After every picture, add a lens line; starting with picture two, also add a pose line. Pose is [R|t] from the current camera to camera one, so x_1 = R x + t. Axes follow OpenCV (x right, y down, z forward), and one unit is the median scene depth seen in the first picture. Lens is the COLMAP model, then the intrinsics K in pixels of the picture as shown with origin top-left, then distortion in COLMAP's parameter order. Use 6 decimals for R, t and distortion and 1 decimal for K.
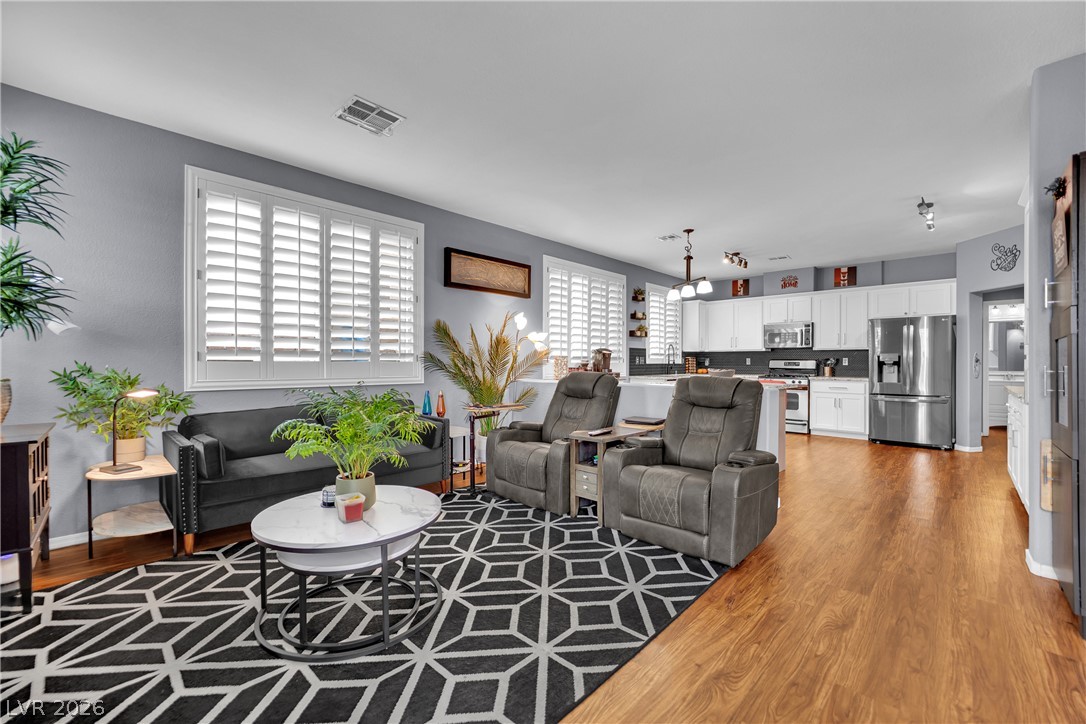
lens RADIAL K [[448.1, 0, 535.3], [0, 448.1, 361.1], [0, 0, 1]] dist [-0.014452, -0.001655]
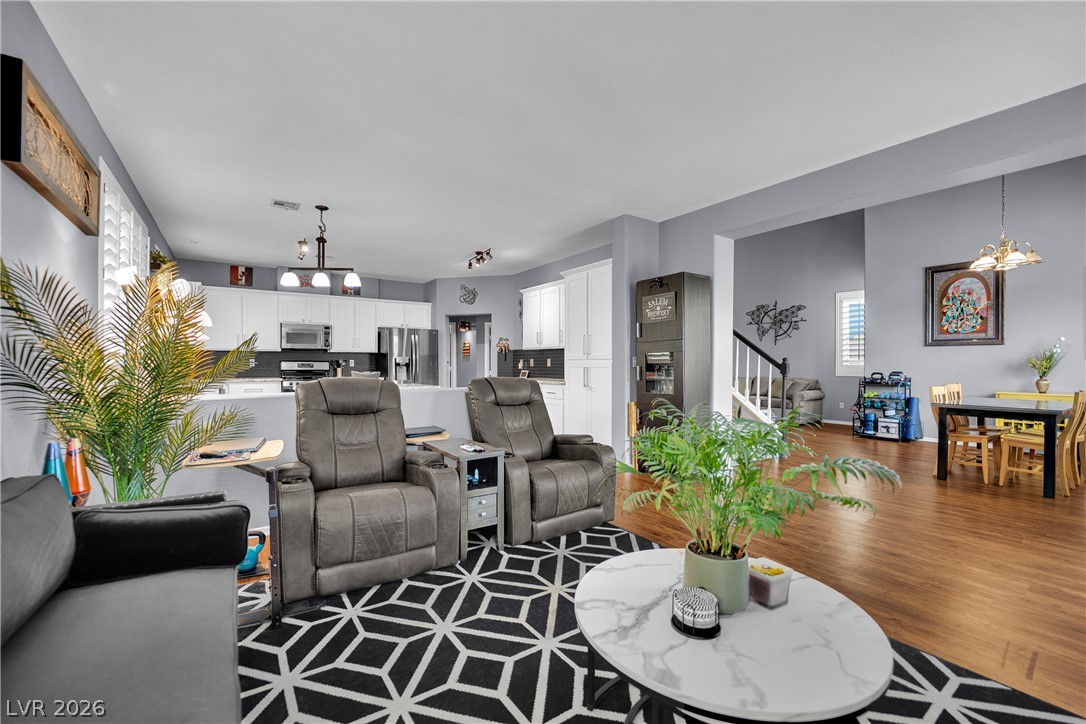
lens RADIAL K [[448.1, 0, 543.5], [0, 448.1, 366.1], [0, 0, 1]] dist [-0.014452, -0.001655]
pose [[0.197360, -0.006104, 0.980312, -0.382138], [-0.003029, 0.999972, 0.006836, -0.000328], [-0.980326, -0.004318, 0.197336, 0.405132]]
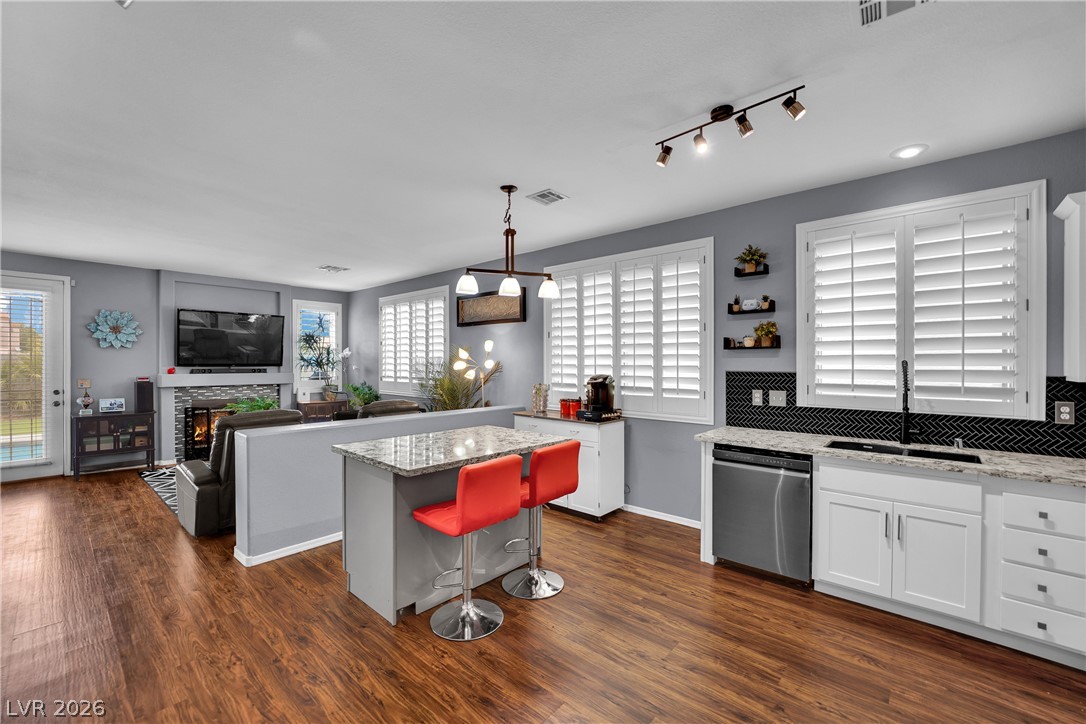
lens RADIAL K [[448.1, 0, 535.3], [0, 448.1, 364.2], [0, 0, 1]] dist [-0.014452, -0.001655]
pose [[0.036966, 0.000407, -0.999316, 0.909667], [-0.000150, 1.000000, 0.000401, -0.049509], [0.999317, 0.000135, 0.036966, 0.968792]]
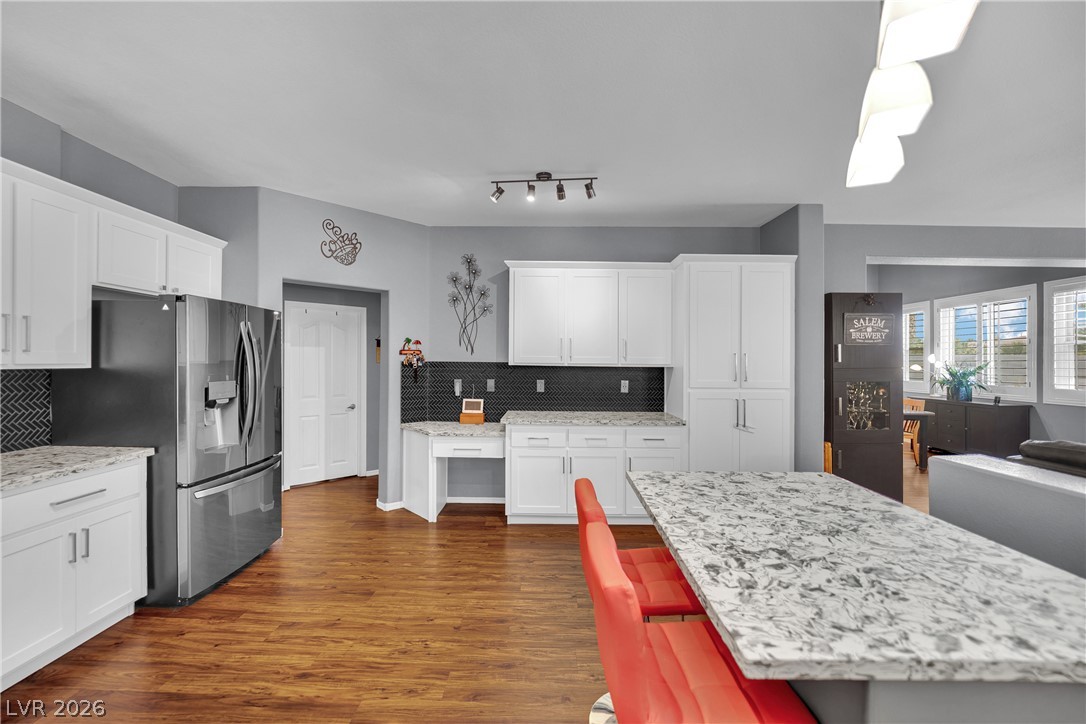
lens RADIAL K [[448.1, 0, 537.4], [0, 448.1, 359.2], [0, 0, 1]] dist [-0.014452, -0.001655]
pose [[-0.689282, -0.007329, 0.724456, 0.292467], [-0.012537, 0.999920, -0.001813, -0.045905], [-0.724385, -0.010332, -0.689319, 1.184199]]
